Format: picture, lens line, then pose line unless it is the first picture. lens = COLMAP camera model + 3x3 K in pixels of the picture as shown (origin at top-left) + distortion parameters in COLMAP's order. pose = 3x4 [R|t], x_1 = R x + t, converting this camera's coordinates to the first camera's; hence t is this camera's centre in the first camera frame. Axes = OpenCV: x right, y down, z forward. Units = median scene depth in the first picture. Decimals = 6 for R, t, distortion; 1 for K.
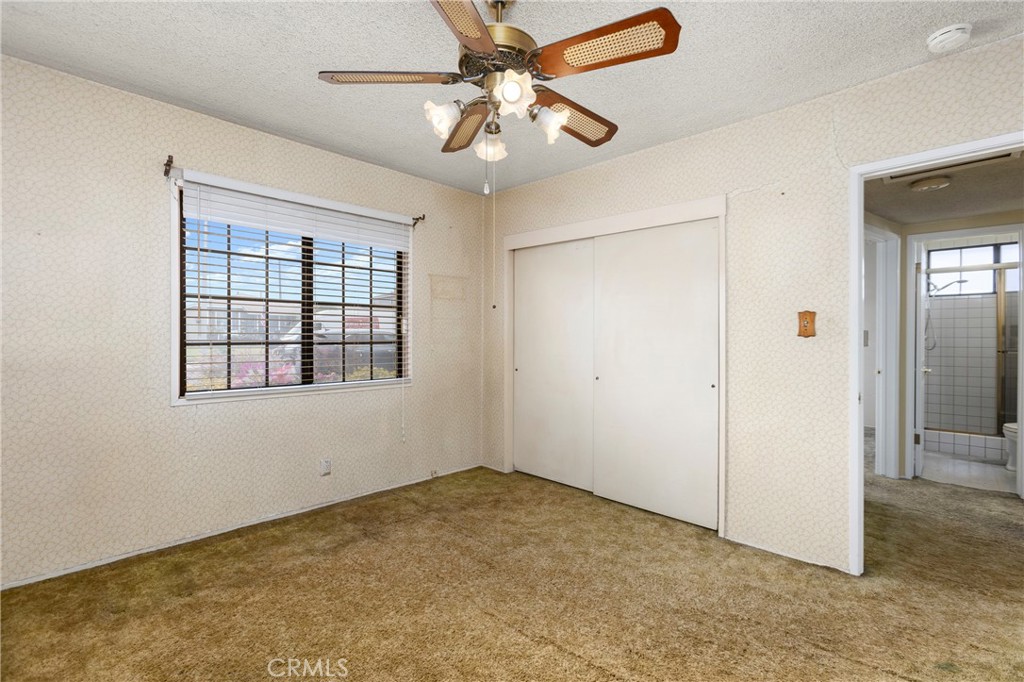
lens RADIAL K [[455.5, 0, 506.1], [0, 455.5, 341.2], [0, 0, 1]] dist [-0.021153, 0.000454]
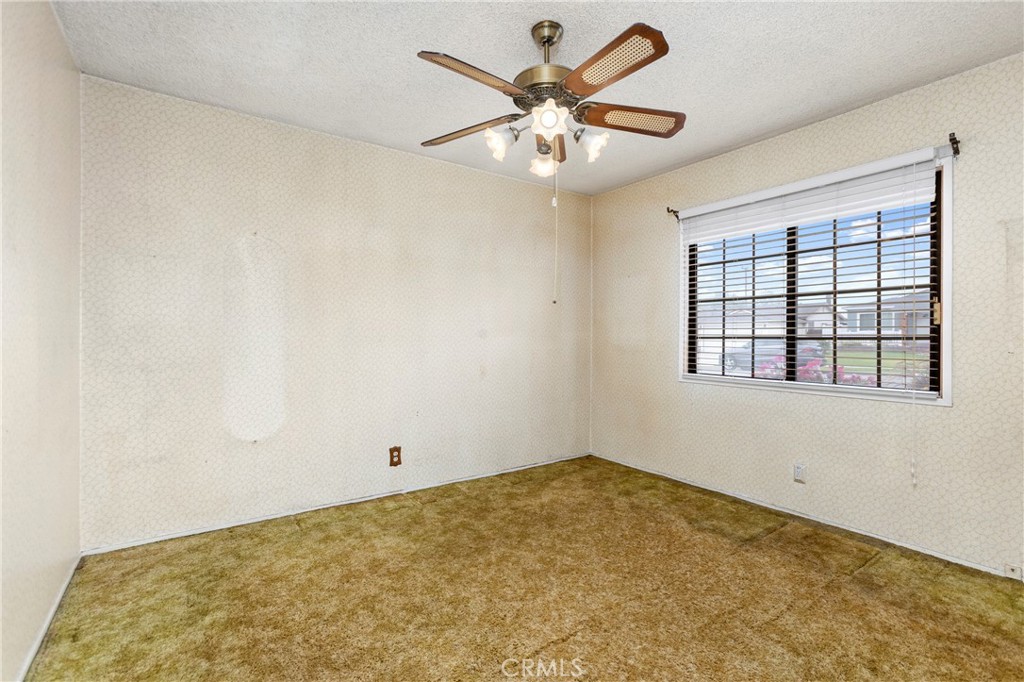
lens RADIAL K [[455.5, 0, 506.1], [0, 455.5, 341.2], [0, 0, 1]] dist [-0.021153, 0.000454]
pose [[-0.182832, 0.015457, -0.983023, 0.646388], [-0.004604, 0.999852, 0.016577, -0.002154], [0.983133, 0.007556, -0.182734, 0.625183]]
